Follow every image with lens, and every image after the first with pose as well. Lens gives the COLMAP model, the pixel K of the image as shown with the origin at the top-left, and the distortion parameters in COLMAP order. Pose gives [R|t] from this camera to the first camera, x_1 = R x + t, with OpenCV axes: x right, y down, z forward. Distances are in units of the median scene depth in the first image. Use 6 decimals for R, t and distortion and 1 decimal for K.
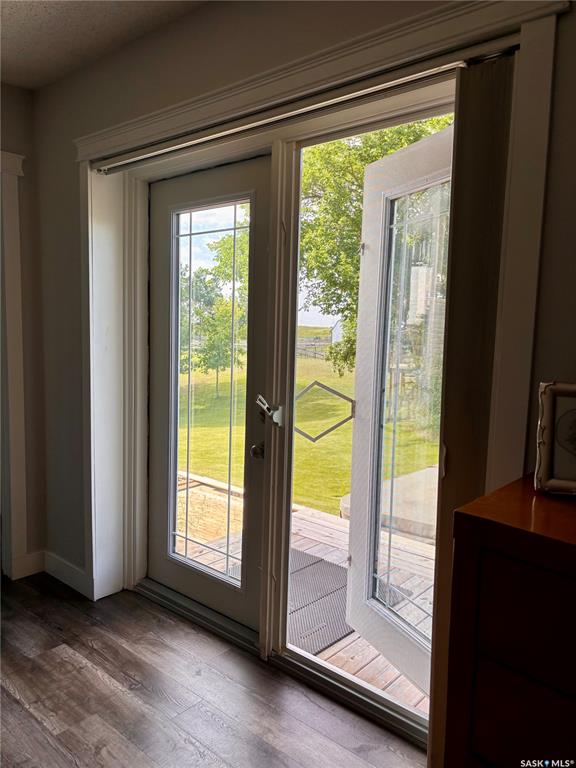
lens RADIAL K [[577.4, 0, 283.8], [0, 577.4, 388.5], [0, 0, 1]] dist [0.025285, -0.026029]
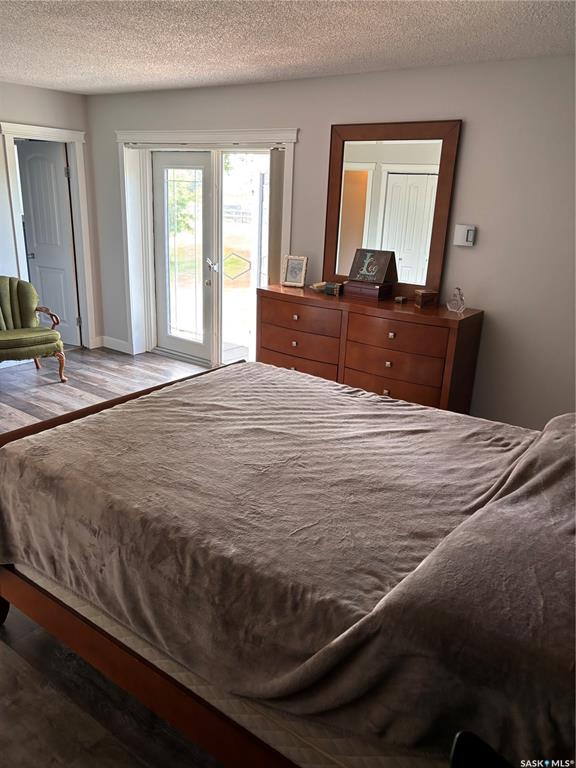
lens RADIAL K [[577.4, 0, 283.8], [0, 577.4, 388.5], [0, 0, 1]] dist [0.025285, -0.026029]
pose [[0.996619, -0.011315, 0.081383, 0.058943], [-0.007640, 0.973422, 0.228893, -0.013005], [-0.081810, -0.228741, 0.970044, -1.259157]]
